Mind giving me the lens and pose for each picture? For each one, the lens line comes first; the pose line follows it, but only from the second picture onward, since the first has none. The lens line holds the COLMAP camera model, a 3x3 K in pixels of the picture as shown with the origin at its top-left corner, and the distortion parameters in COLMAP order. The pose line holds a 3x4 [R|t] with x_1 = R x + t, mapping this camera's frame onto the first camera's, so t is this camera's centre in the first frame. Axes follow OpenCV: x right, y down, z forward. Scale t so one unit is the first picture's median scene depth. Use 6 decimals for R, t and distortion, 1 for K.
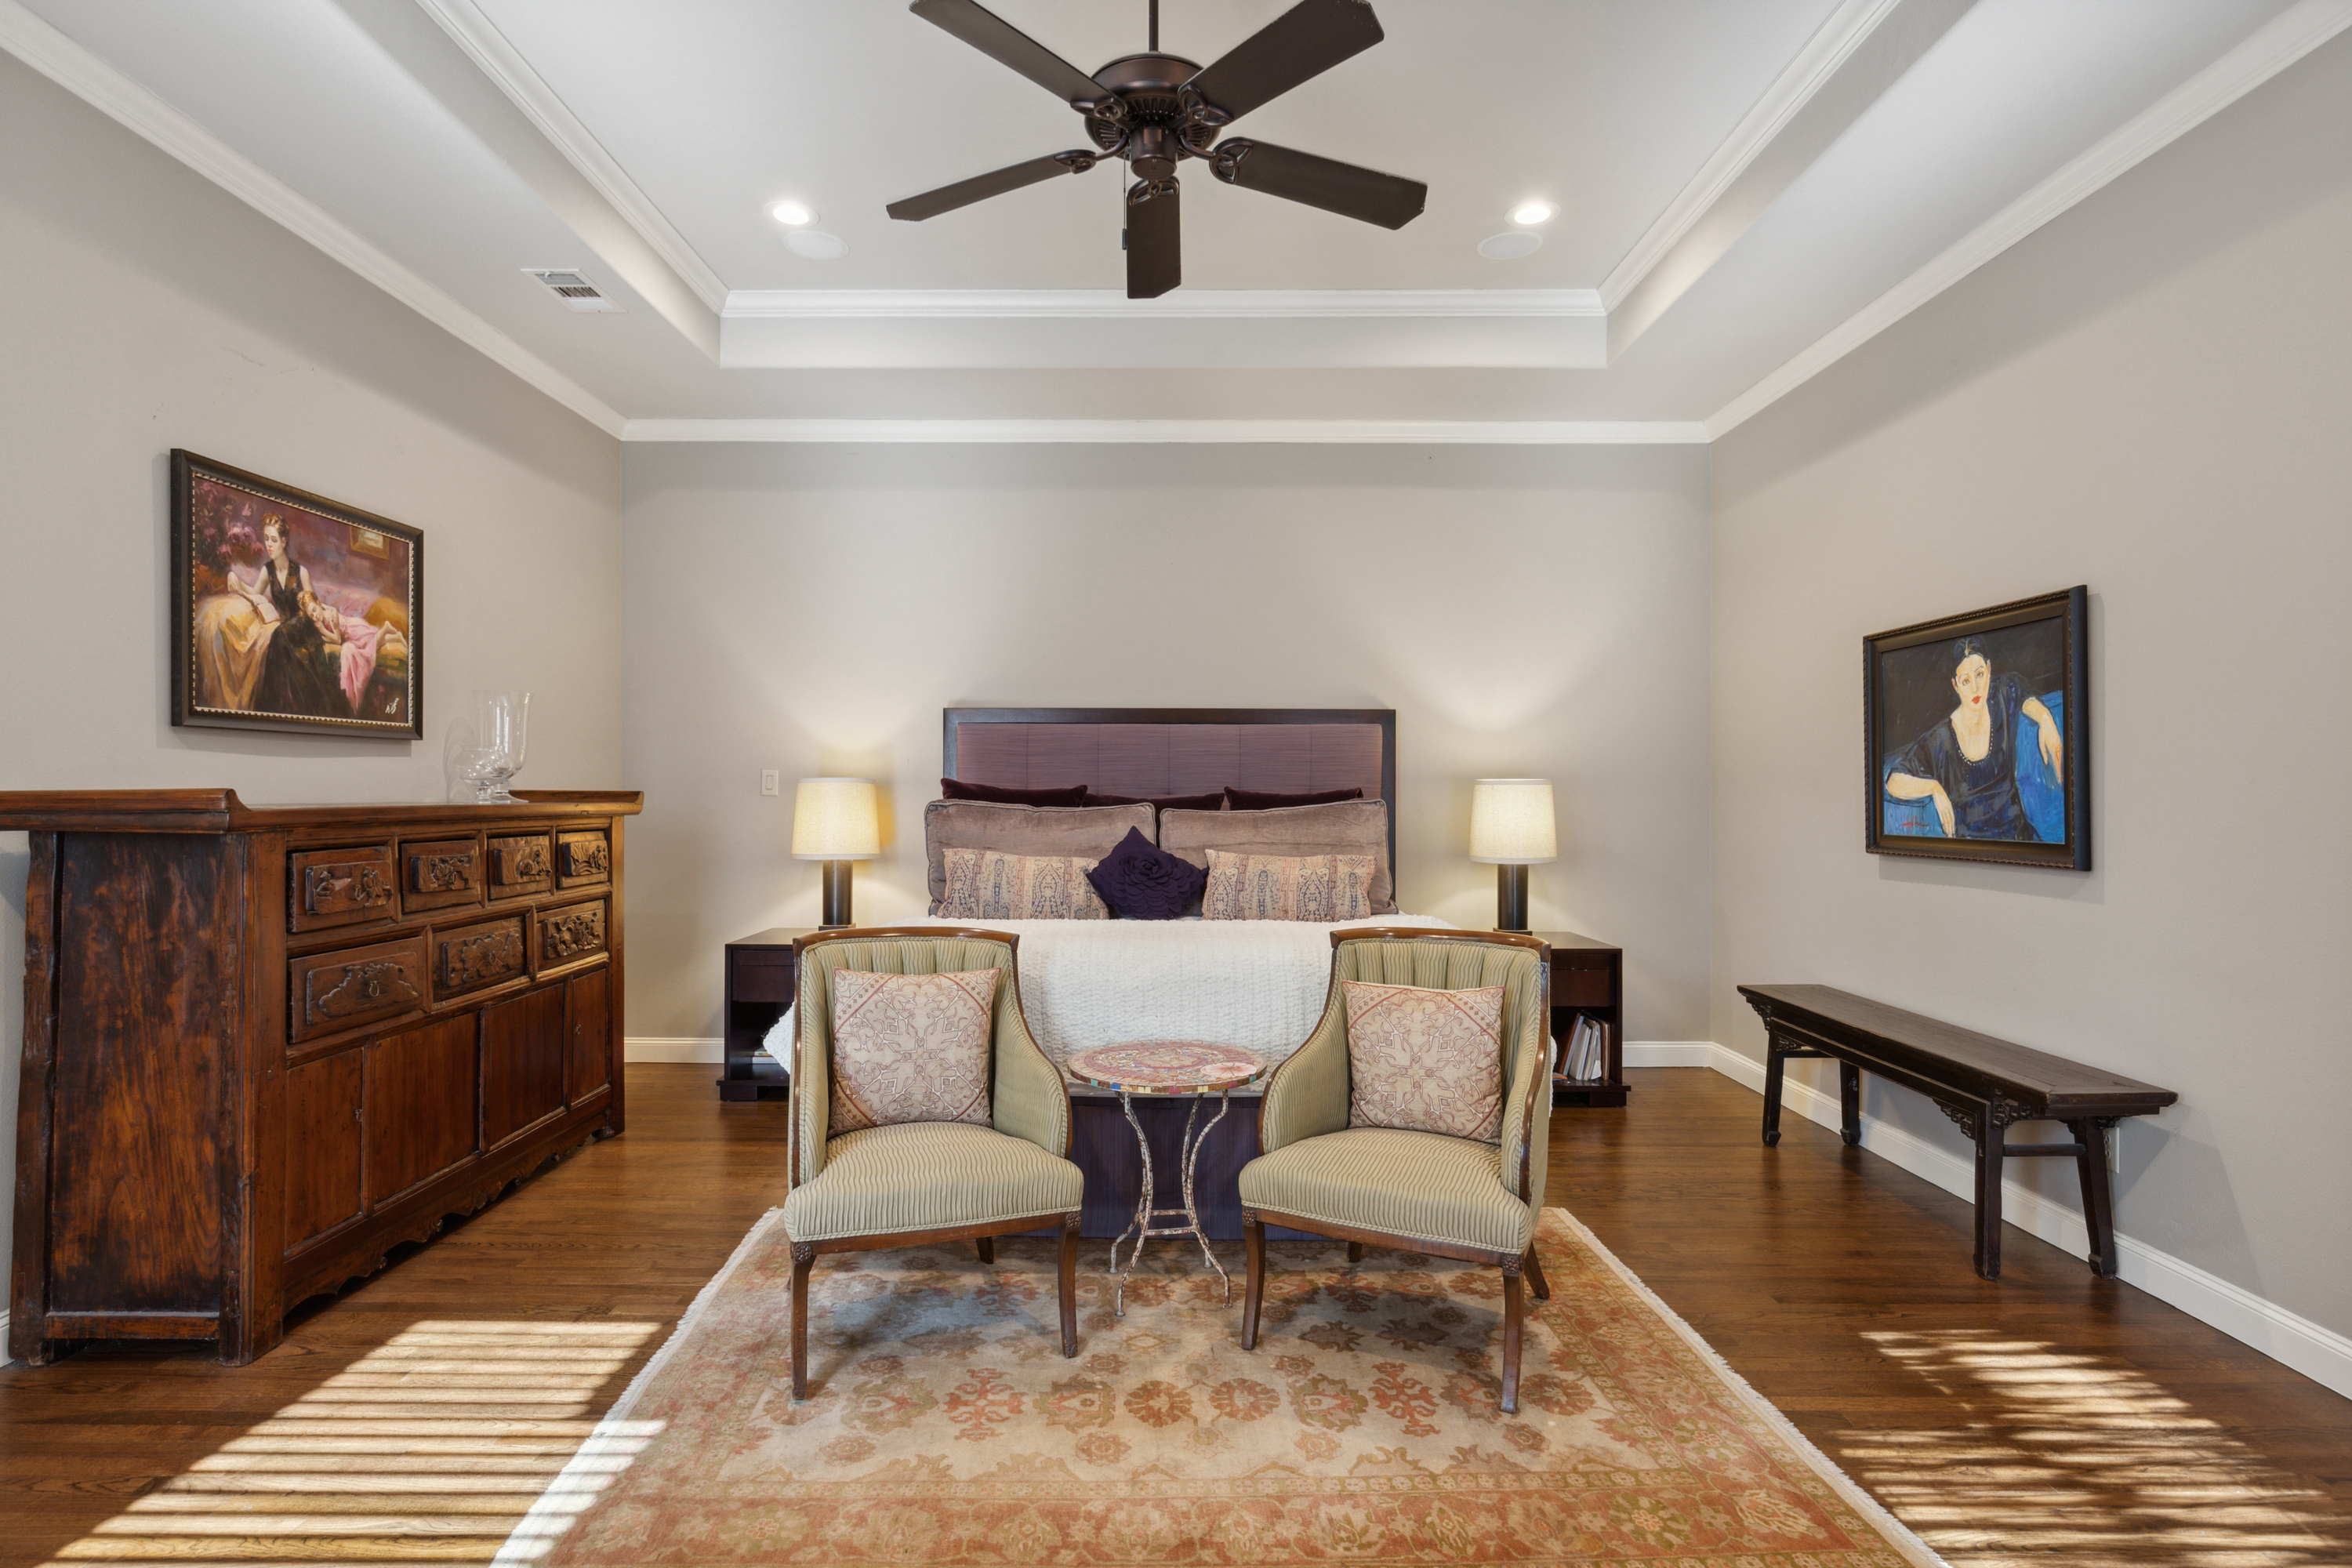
lens RADIAL K [[1184.5, 0, 1164.1], [0, 1184.5, 794.0], [0, 0, 1]] dist [-0.001216, -0.000102]
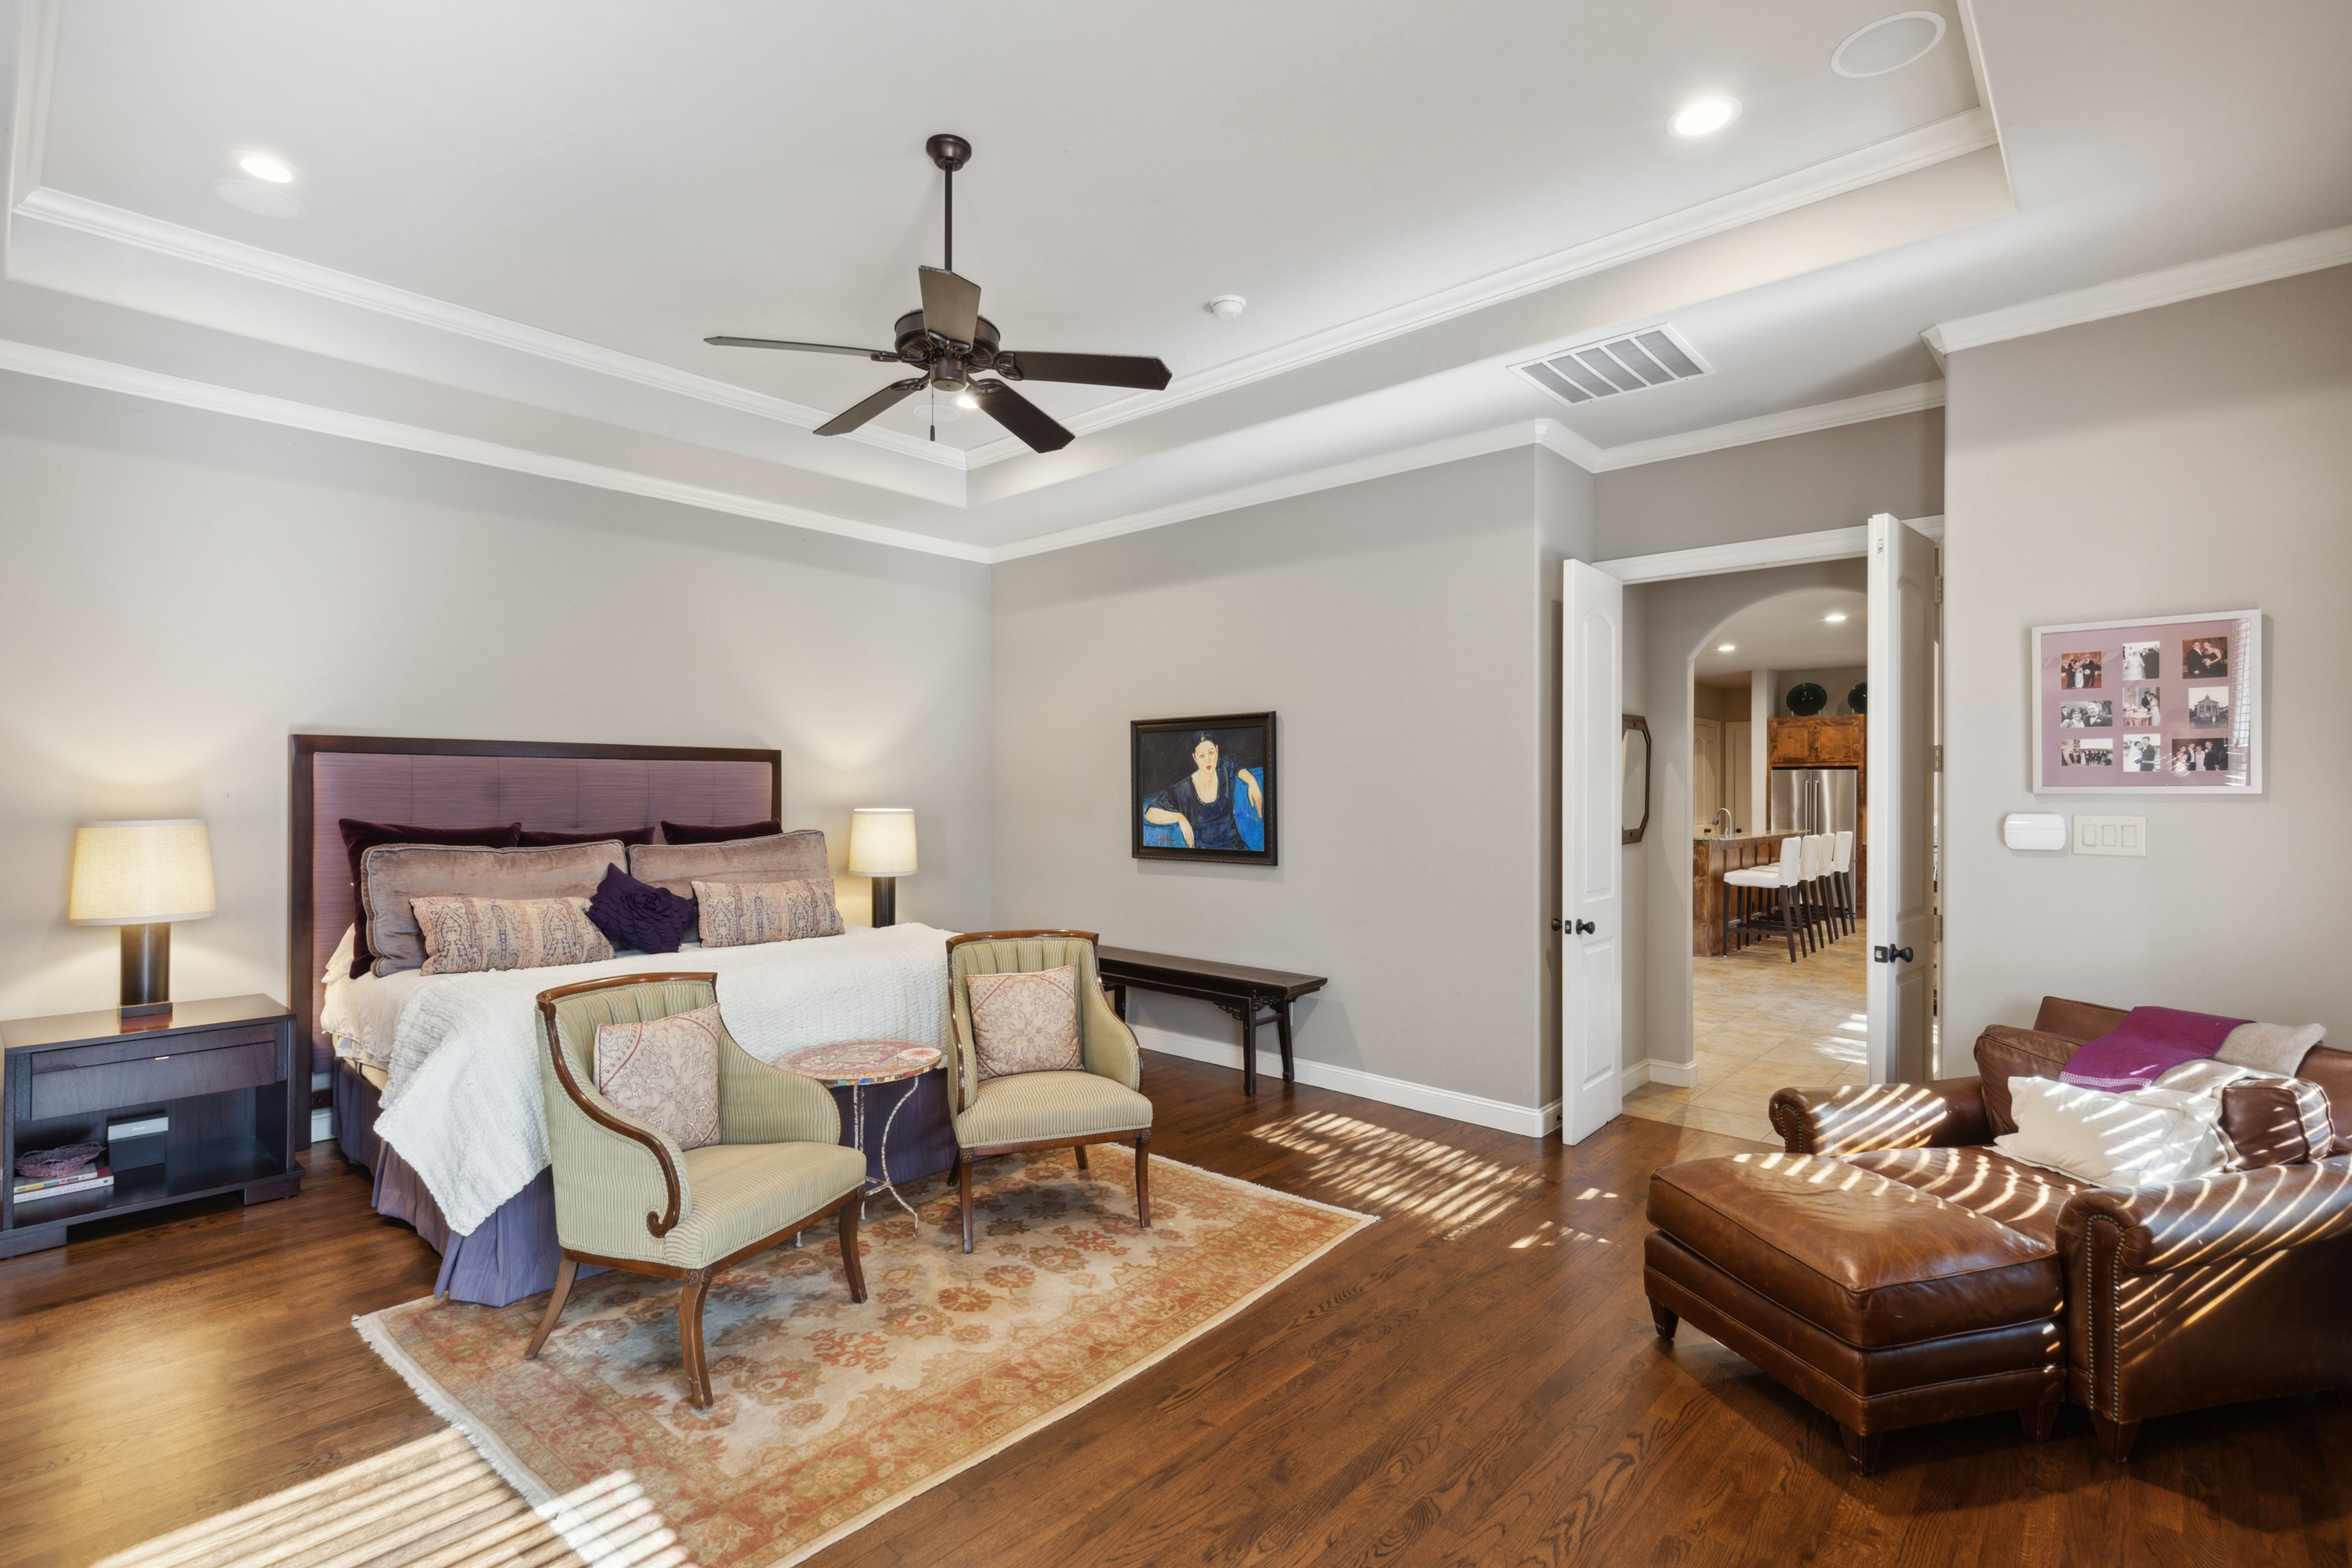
lens RADIAL K [[1077.1, 0, 1164.2], [0, 1077.1, 783.8], [0, 0, 1]] dist [0.008722, -0.000934]
pose [[0.672816, 0.003904, 0.739800, -0.524346], [0.001254, 0.999979, -0.006418, -0.046952], [-0.739809, 0.005246, 0.672796, -0.003917]]
